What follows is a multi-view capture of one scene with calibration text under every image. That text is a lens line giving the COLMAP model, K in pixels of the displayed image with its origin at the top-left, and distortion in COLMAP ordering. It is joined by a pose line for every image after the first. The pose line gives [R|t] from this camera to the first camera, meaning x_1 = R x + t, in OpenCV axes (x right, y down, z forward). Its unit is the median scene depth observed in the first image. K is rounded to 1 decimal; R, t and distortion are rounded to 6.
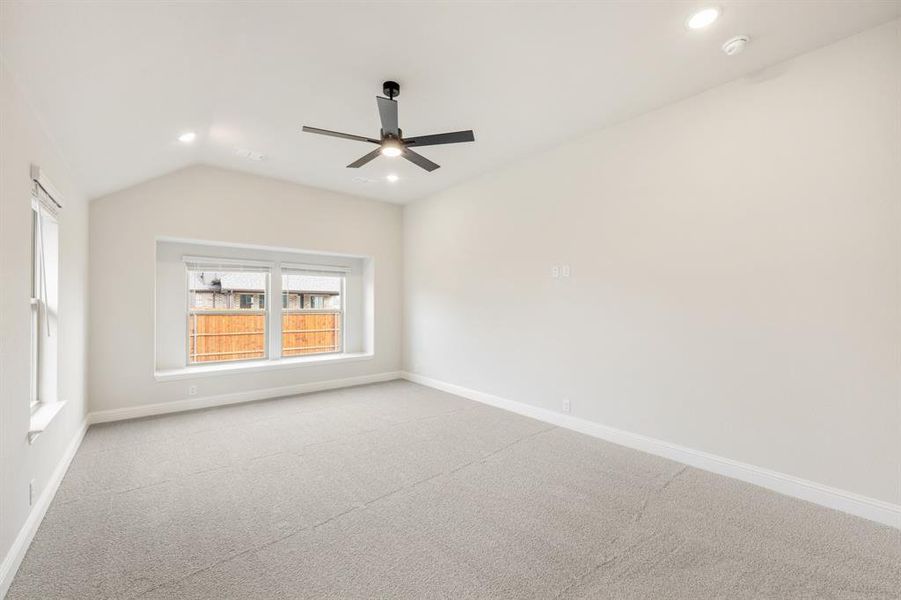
lens RADIAL K [[372.3, 0, 450.5], [0, 372.3, 300.0], [0, 0, 1]] dist [-0.000942, -0.000079]
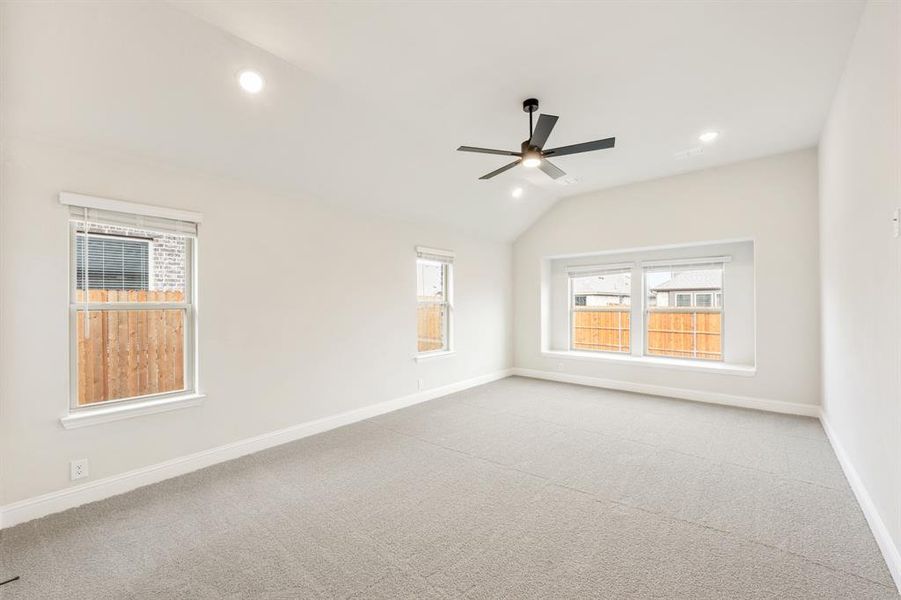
lens RADIAL K [[372.3, 0, 450.5], [0, 372.3, 300.0], [0, 0, 1]] dist [-0.000942, -0.000079]
pose [[0.134836, -0.012961, -0.990783, 0.446699], [0.018121, 0.999779, -0.010613, 0.004472], [0.990702, -0.016523, 0.135041, 0.313492]]
